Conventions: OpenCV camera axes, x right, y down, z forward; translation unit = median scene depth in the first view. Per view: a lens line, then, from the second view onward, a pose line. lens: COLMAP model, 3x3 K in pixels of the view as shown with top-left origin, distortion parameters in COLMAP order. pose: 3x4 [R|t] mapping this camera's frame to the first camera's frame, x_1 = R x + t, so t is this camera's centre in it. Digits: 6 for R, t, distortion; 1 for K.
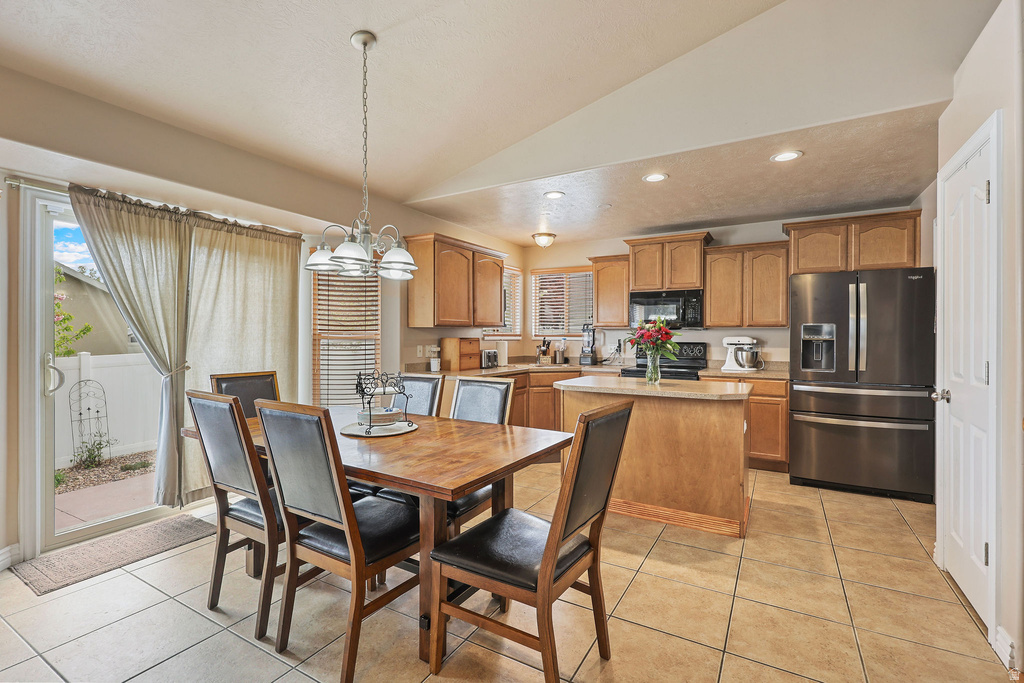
lens RADIAL K [[470.7, 0, 506.3], [0, 470.7, 334.8], [0, 0, 1]] dist [-0.000617, -0.002484]
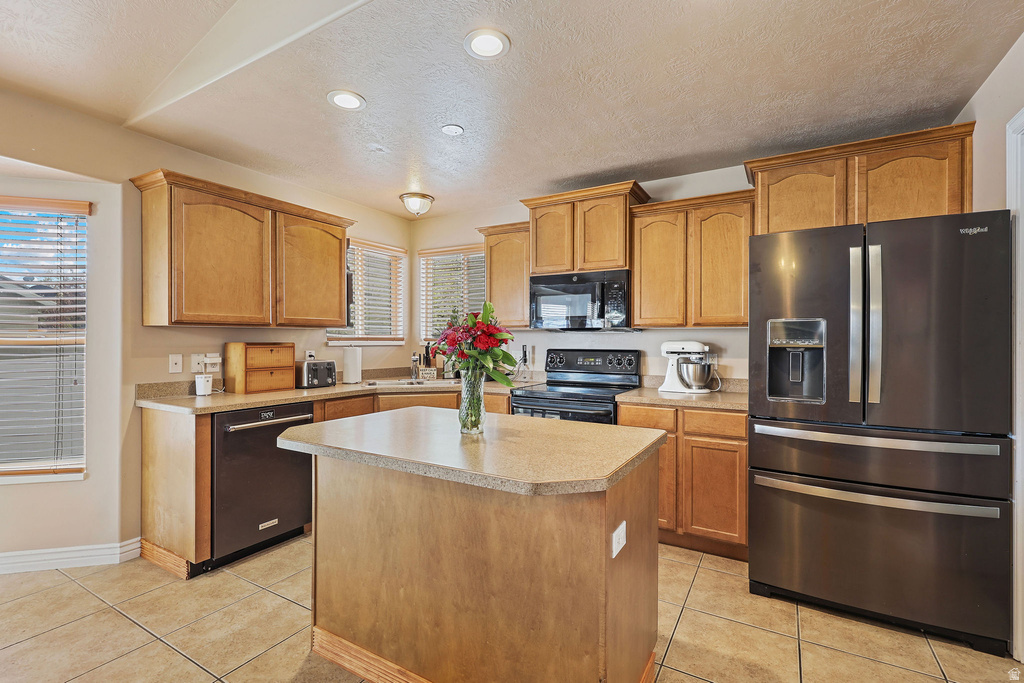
lens RADIAL K [[470.7, 0, 504.2], [0, 470.7, 338.6], [0, 0, 1]] dist [-0.000617, -0.002484]
pose [[0.999995, 0.001748, -0.002808, 0.273324], [-0.001755, 0.999995, -0.002574, 0.002317], [0.002804, 0.002579, 0.999993, 0.376393]]
